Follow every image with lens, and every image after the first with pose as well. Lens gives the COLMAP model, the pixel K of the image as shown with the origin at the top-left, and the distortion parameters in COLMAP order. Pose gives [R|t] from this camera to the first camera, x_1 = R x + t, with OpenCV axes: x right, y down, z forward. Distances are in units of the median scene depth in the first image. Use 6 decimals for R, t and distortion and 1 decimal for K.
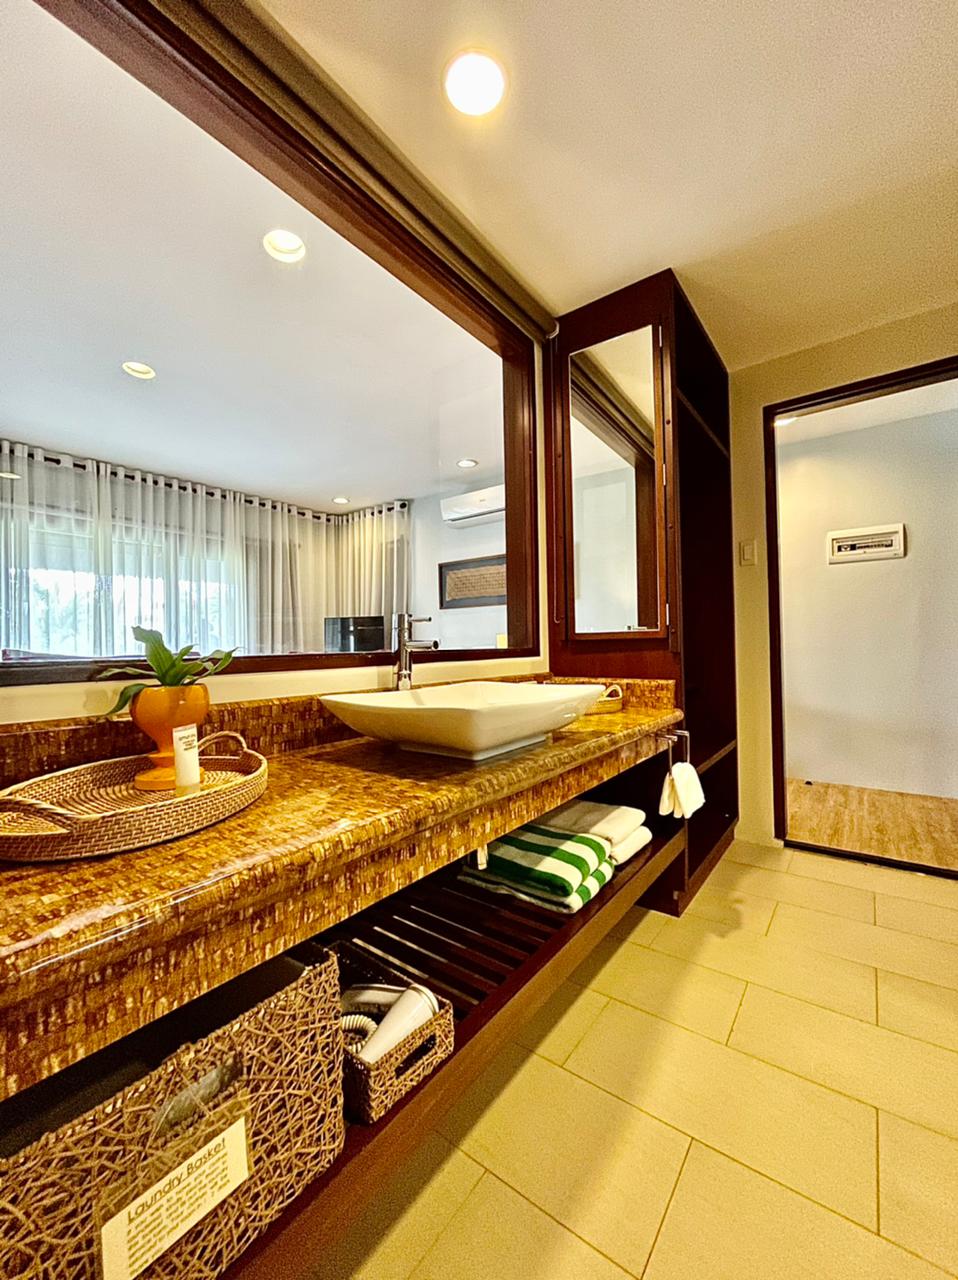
lens RADIAL K [[526.6, 0, 479.0], [0, 526.6, 640.0], [0, 0, 1]] dist [0.032496, -0.000034]
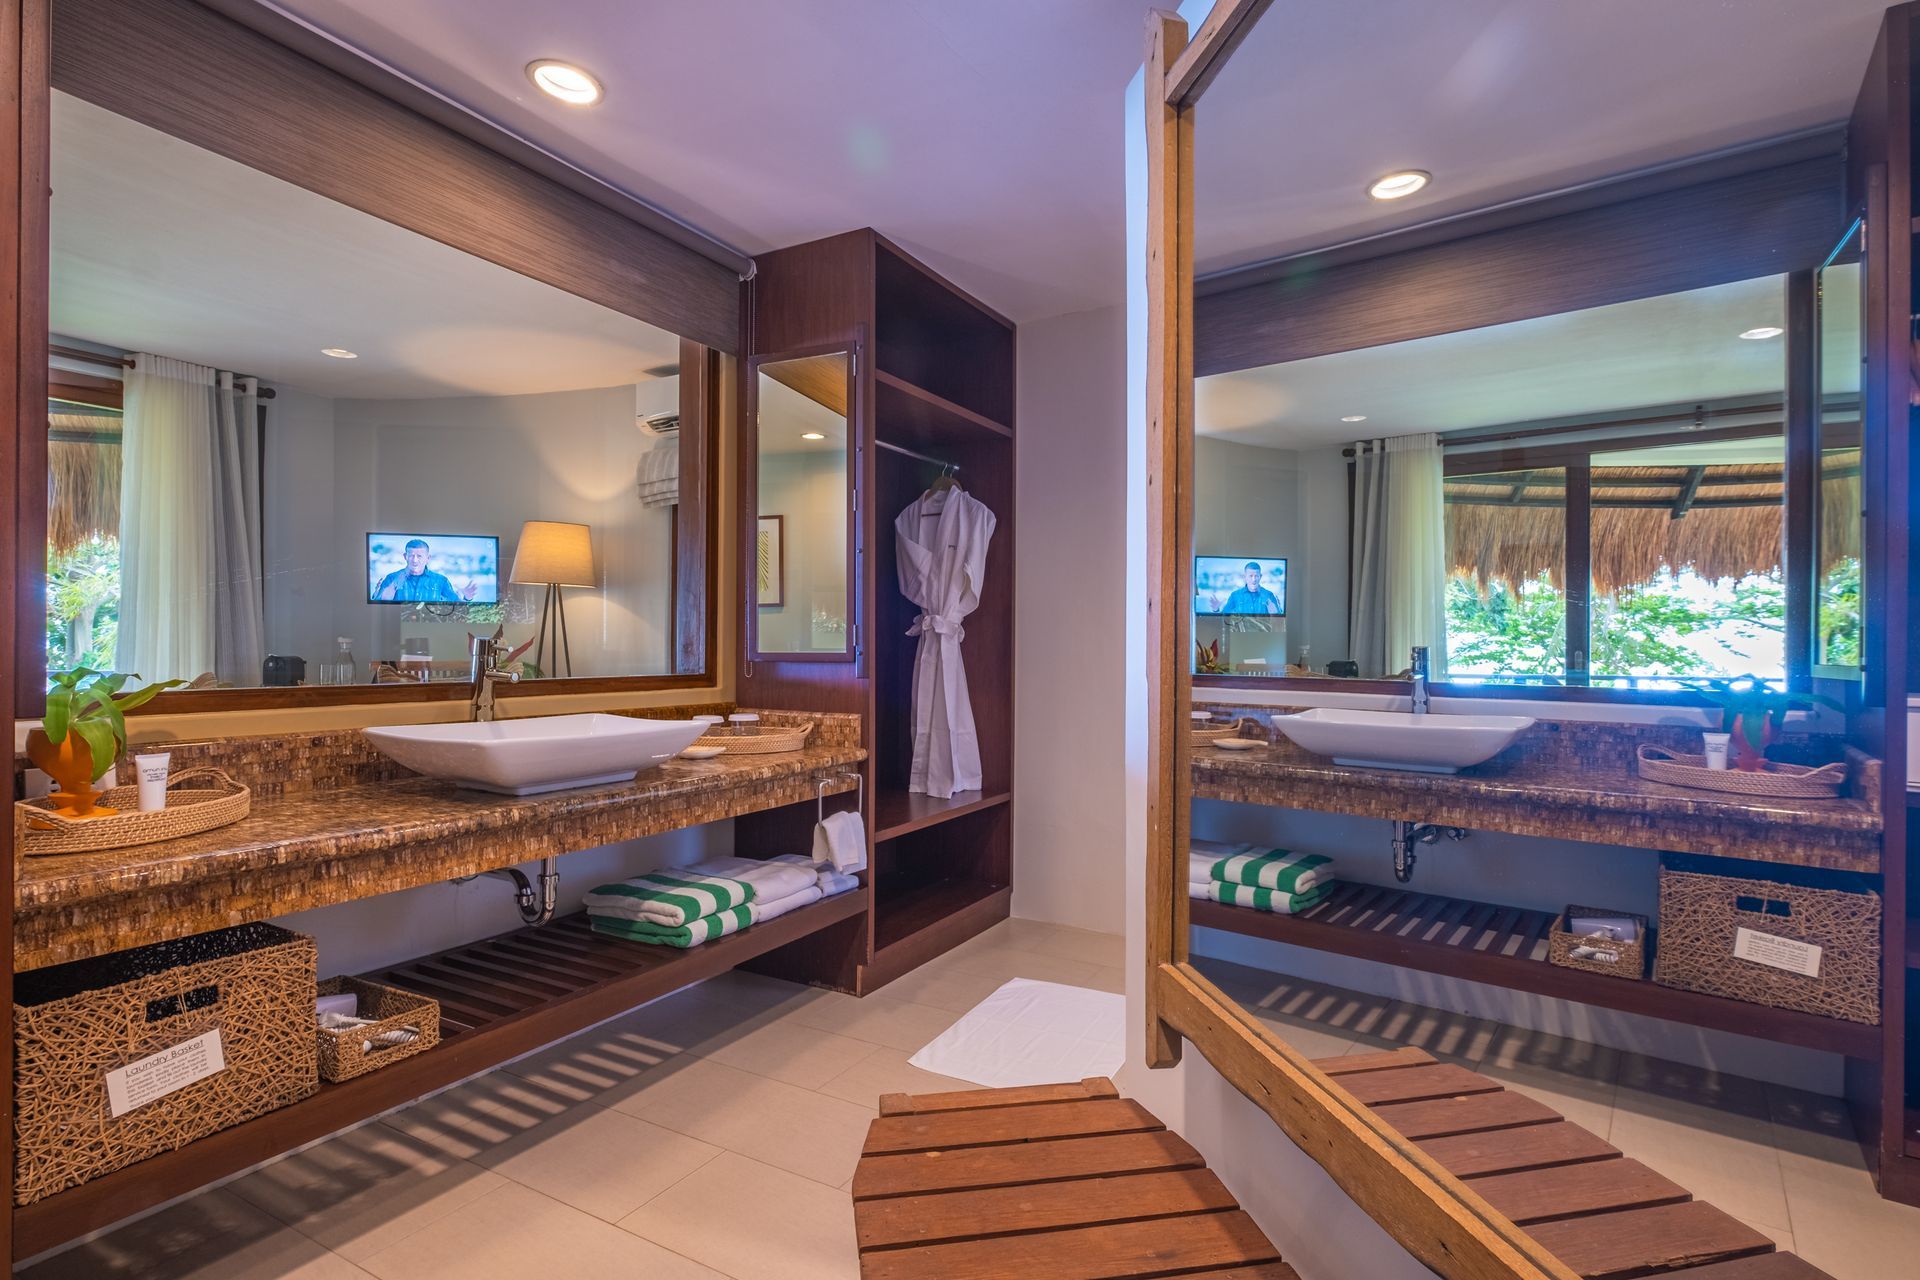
lens RADIAL K [[925.5, 0, 960.0], [0, 925.5, 640.0], [0, 0, 1]] dist [-0.000997, -0.000172]
pose [[0.991925, 0.017407, 0.125623, 0.335365], [-0.016748, 0.999840, -0.006300, -0.035492], [-0.125713, 0.004145, 0.992058, -0.467906]]
